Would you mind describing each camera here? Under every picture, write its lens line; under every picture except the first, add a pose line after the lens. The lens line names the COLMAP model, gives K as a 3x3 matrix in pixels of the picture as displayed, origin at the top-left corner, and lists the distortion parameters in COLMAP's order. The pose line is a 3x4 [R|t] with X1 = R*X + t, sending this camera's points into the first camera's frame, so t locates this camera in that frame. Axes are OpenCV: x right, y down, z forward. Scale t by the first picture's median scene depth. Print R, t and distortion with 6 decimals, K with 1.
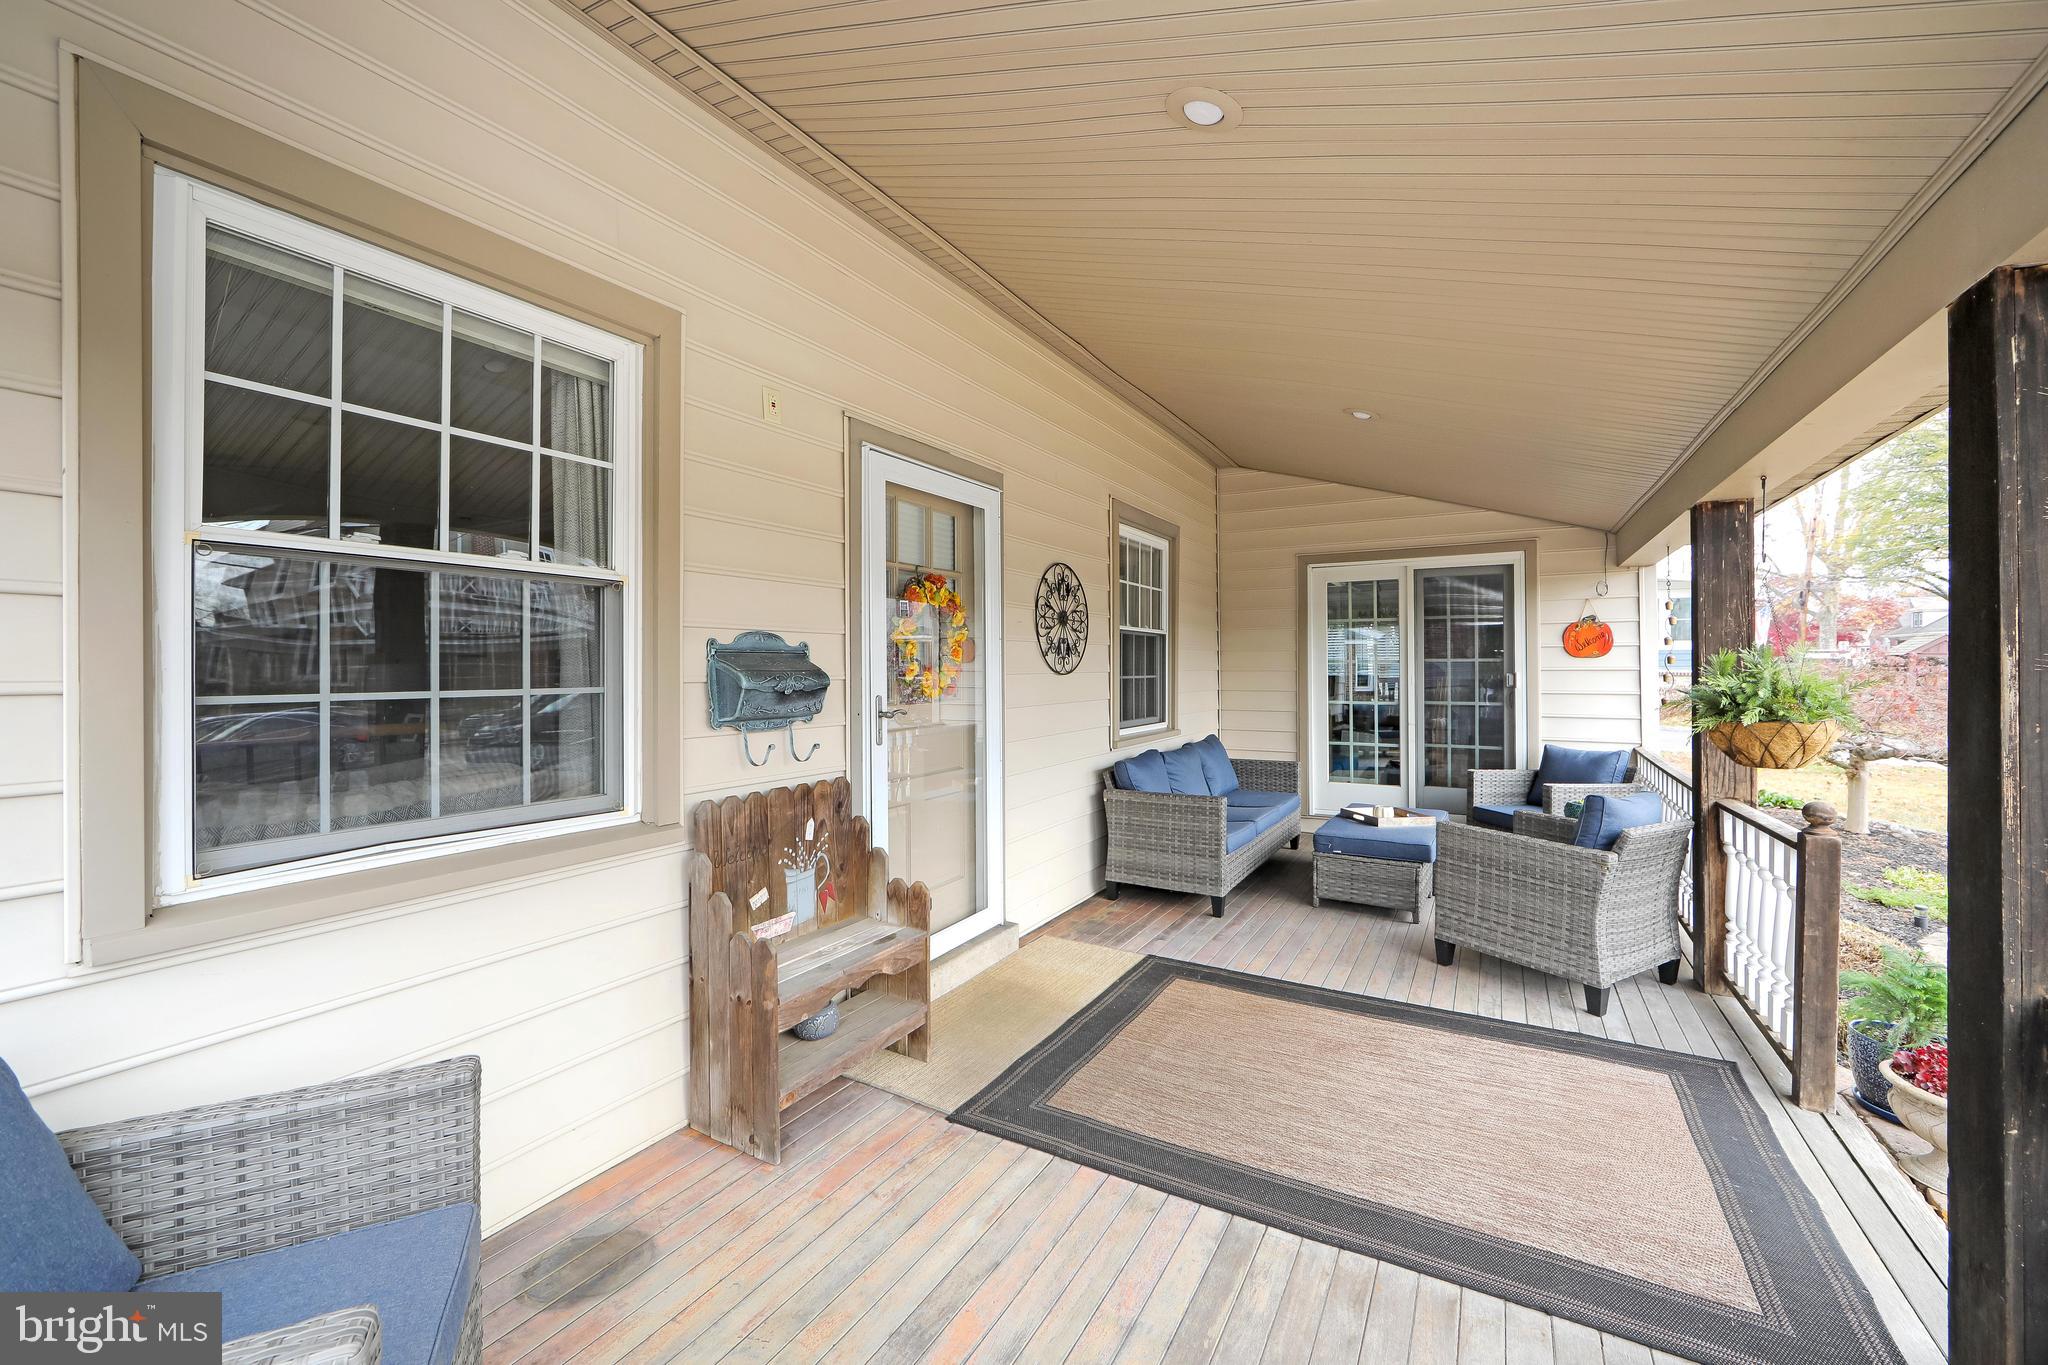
lens RADIAL K [[808.5, 0, 1012.7], [0, 808.5, 663.4], [0, 0, 1]] dist [-0.028537, 0.000038]
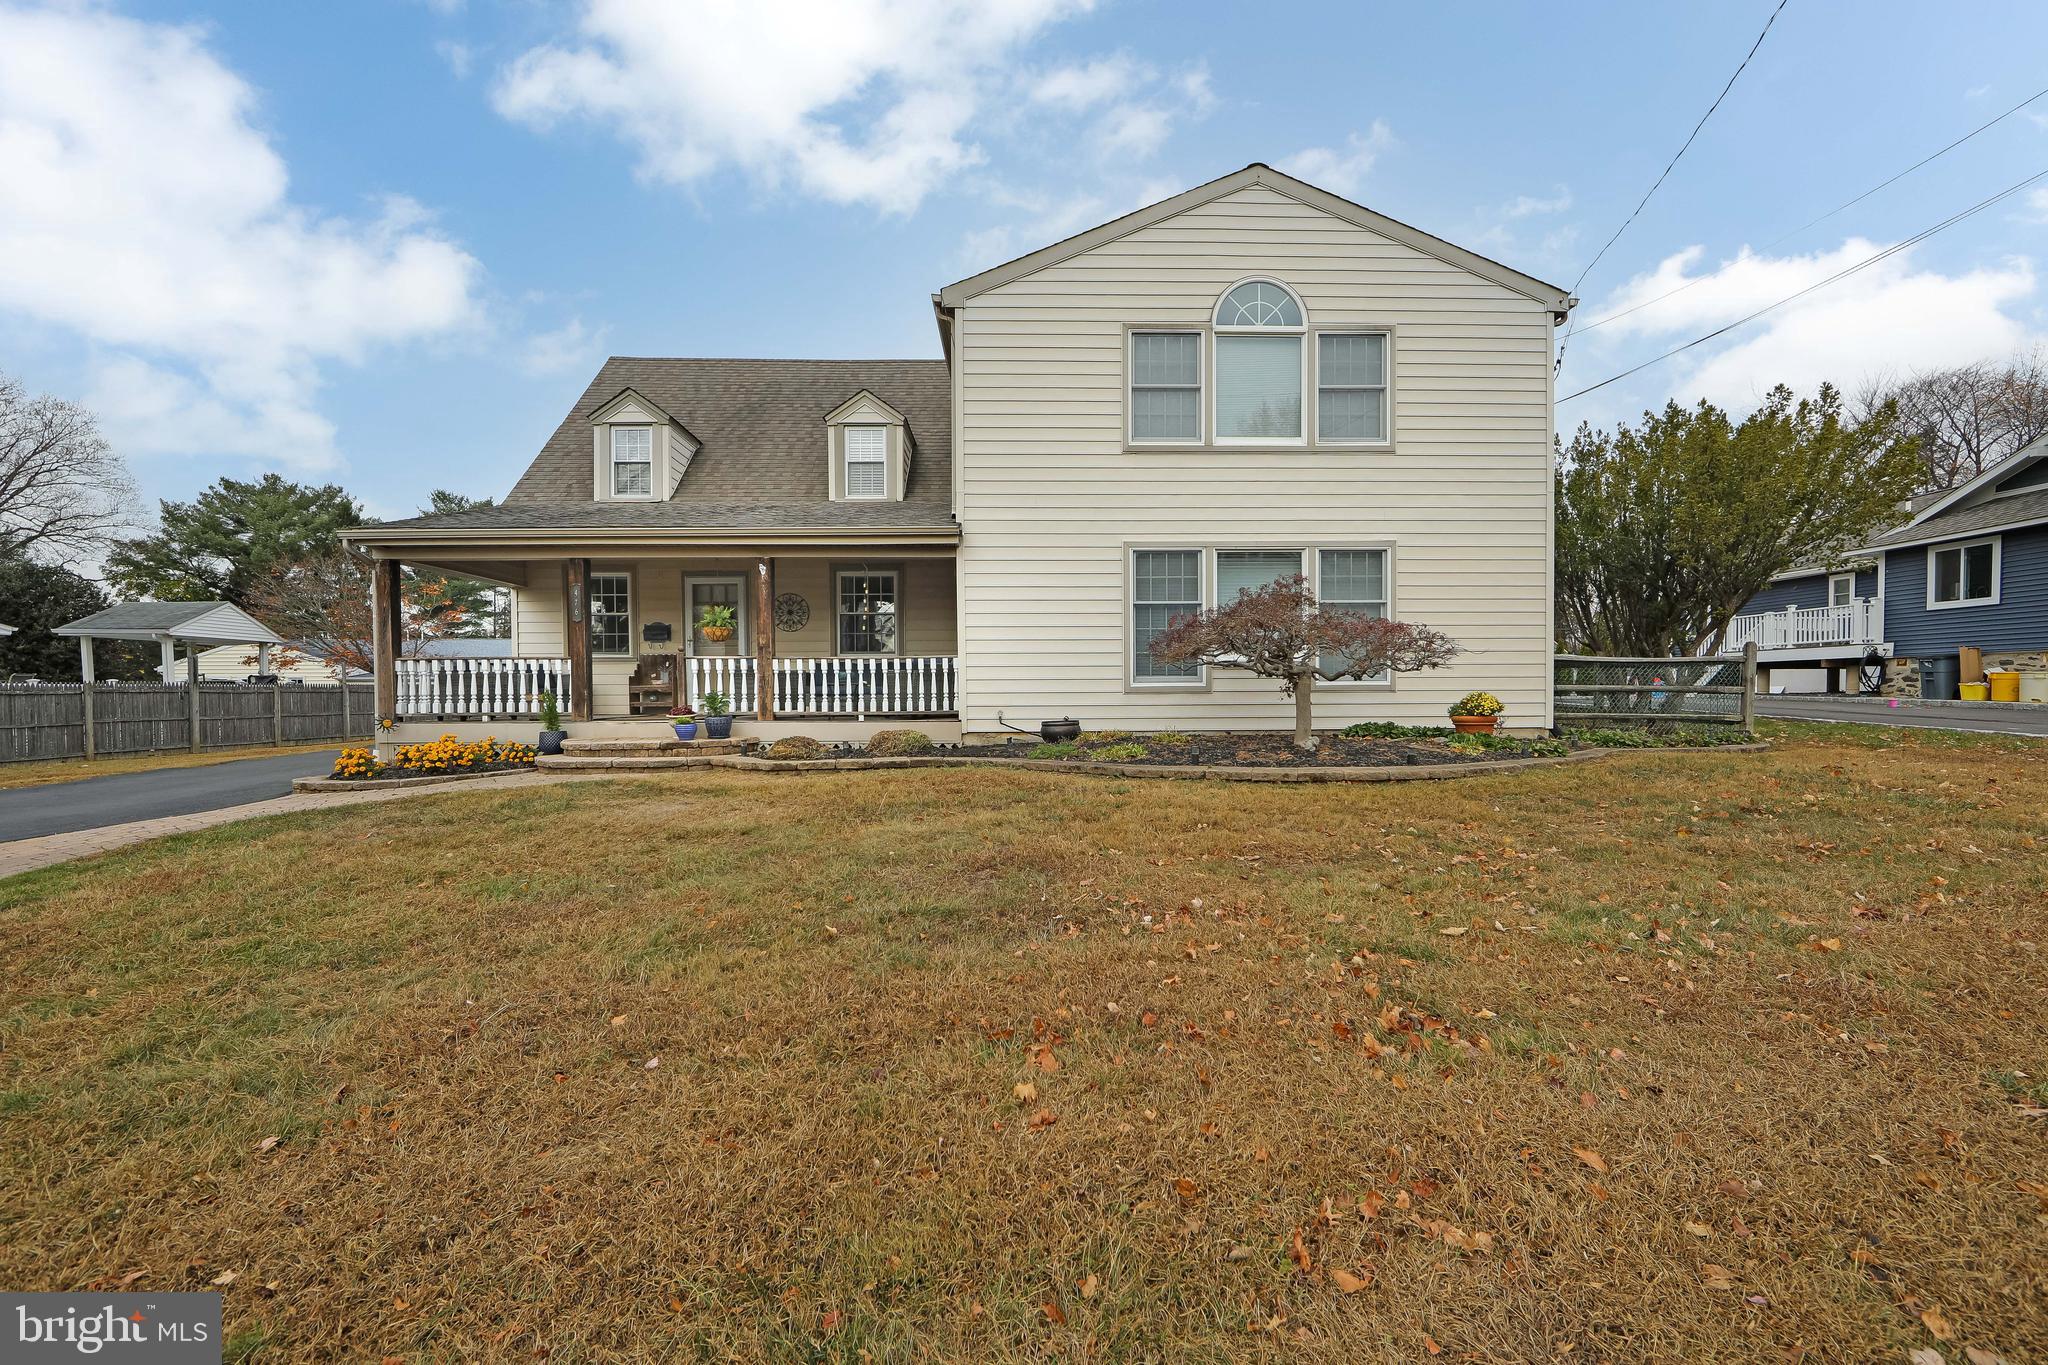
lens RADIAL K [[814.4, 0, 1028.0], [0, 814.4, 693.2], [0, 0, 1]] dist [-0.000007, 0.000161]
pose [[0.538257, 0.002011, -0.842778, 3.140742], [0.006934, 0.999953, 0.006814, 0.231160], [0.842752, -0.009512, 0.538218, 0.141615]]
